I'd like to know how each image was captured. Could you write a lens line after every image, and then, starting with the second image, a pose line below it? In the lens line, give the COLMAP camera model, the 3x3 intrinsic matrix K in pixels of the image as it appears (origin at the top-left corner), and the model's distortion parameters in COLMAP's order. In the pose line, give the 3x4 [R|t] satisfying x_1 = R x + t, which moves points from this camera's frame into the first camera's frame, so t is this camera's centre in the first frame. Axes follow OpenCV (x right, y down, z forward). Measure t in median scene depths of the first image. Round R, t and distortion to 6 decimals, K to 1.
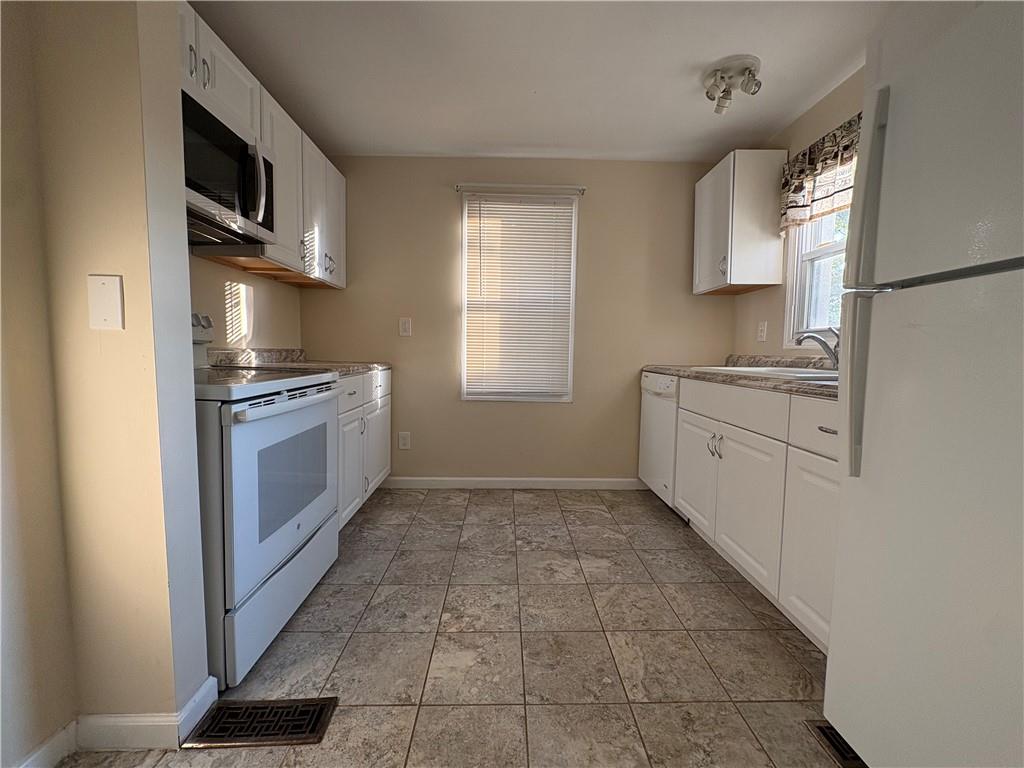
lens RADIAL K [[407.6, 0, 513.1], [0, 407.6, 377.6], [0, 0, 1]] dist [0.002559, 0.000435]
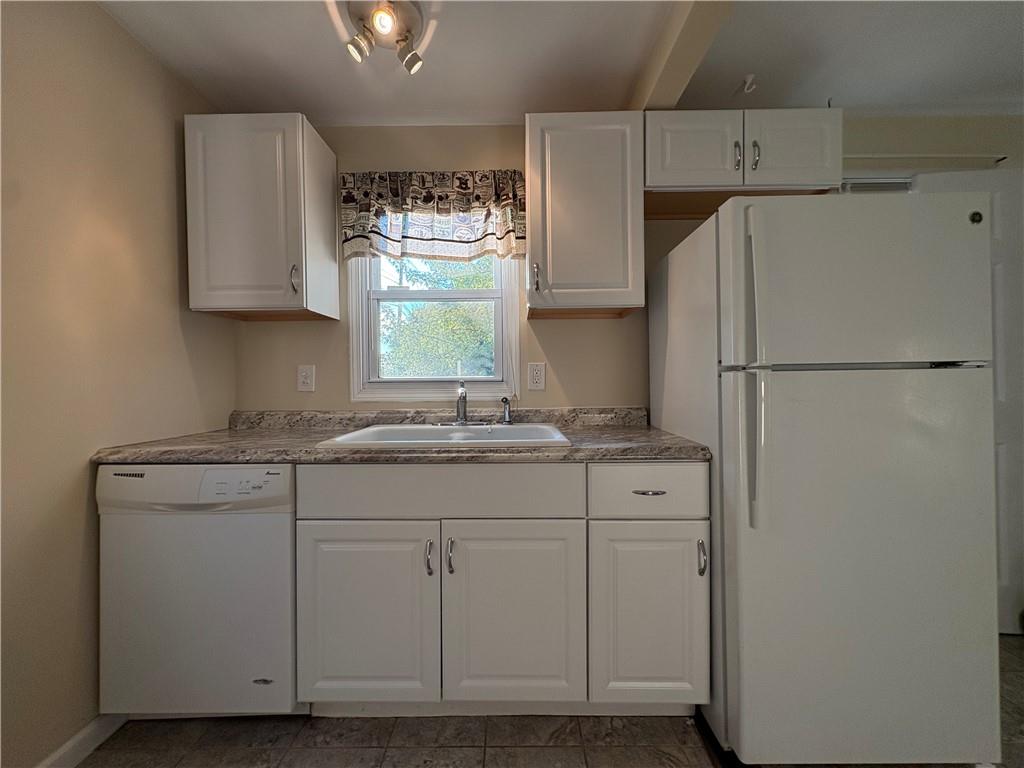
lens RADIAL K [[407.6, 0, 512.7], [0, 407.6, 382.0], [0, 0, 1]] dist [0.002559, 0.000435]
pose [[0.024765, -0.009353, 0.999650, -0.148064], [0.072660, 0.997328, 0.007531, -0.103676], [-0.997049, 0.072448, 0.025378, 0.745765]]
